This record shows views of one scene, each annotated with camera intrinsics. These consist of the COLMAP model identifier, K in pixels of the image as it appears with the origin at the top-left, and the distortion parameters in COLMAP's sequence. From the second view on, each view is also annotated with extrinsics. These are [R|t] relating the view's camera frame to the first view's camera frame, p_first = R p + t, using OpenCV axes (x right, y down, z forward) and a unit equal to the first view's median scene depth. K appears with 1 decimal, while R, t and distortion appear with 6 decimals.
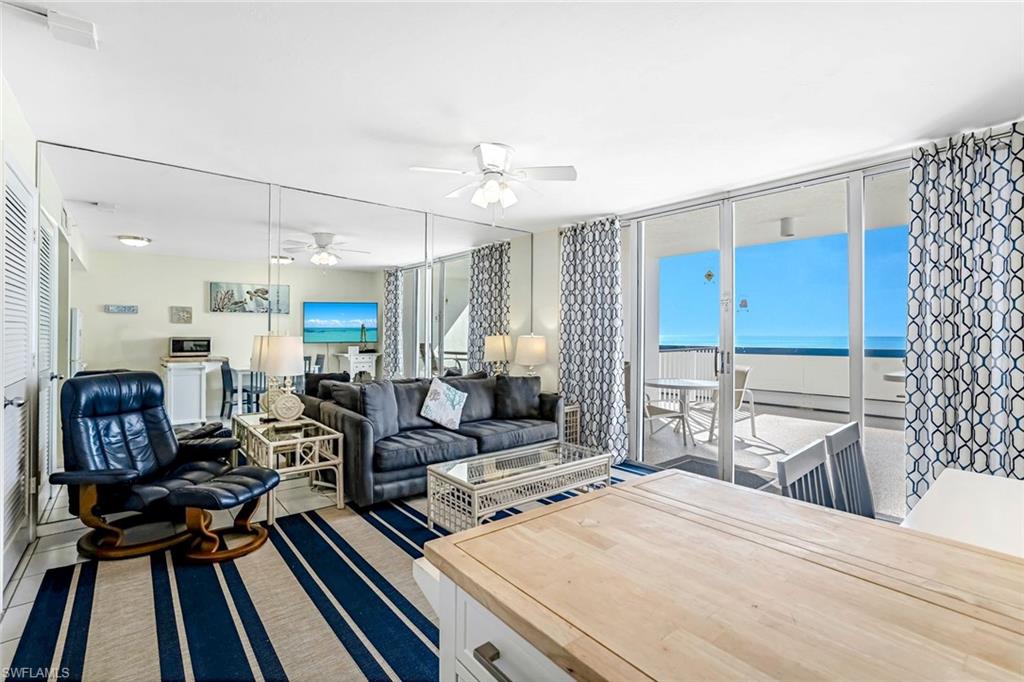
lens RADIAL K [[468.8, 0, 510.8], [0, 468.8, 336.1], [0, 0, 1]] dist [-0.013603, 0.002471]
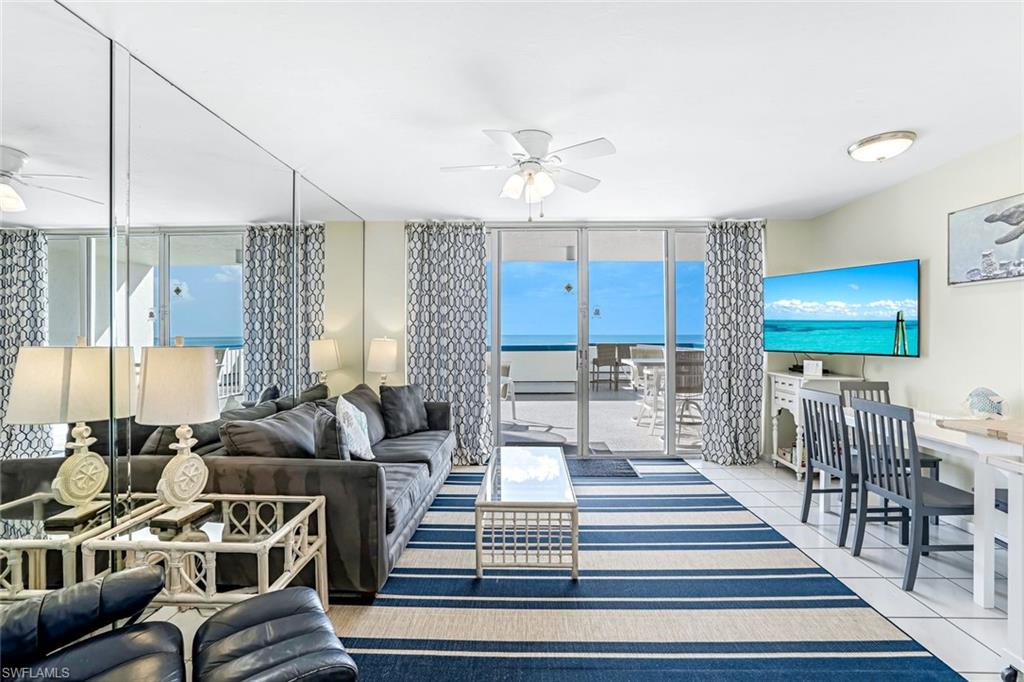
lens RADIAL K [[443.9, 0, 509.9], [0, 443.9, 334.0], [0, 0, 1]] dist [-0.035637, 0.004138]
pose [[0.658549, -0.004577, 0.752524, -0.472158], [0.006843, 0.999977, 0.000094, -0.008678], [-0.752507, 0.005088, 0.658565, 0.312025]]
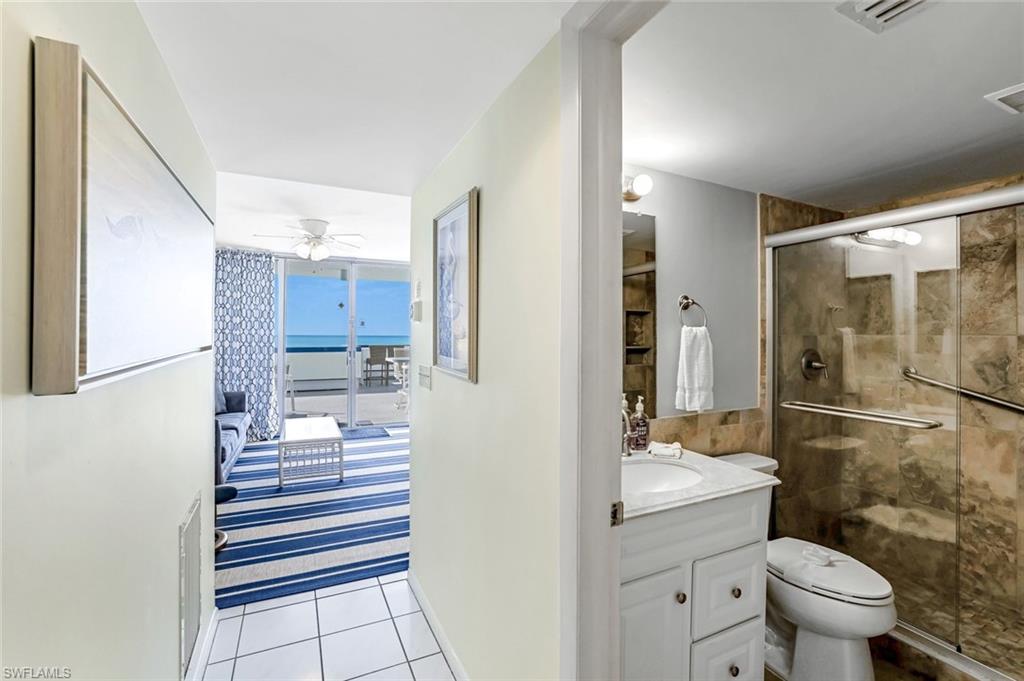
lens RADIAL K [[443.9, 0, 511.3], [0, 443.9, 335.7], [0, 0, 1]] dist [-0.035637, 0.004138]
pose [[0.228470, -0.002661, 0.973547, -0.837921], [-0.000957, 0.999995, 0.002958, -0.022931], [-0.973550, -0.001608, 0.228467, 0.048031]]
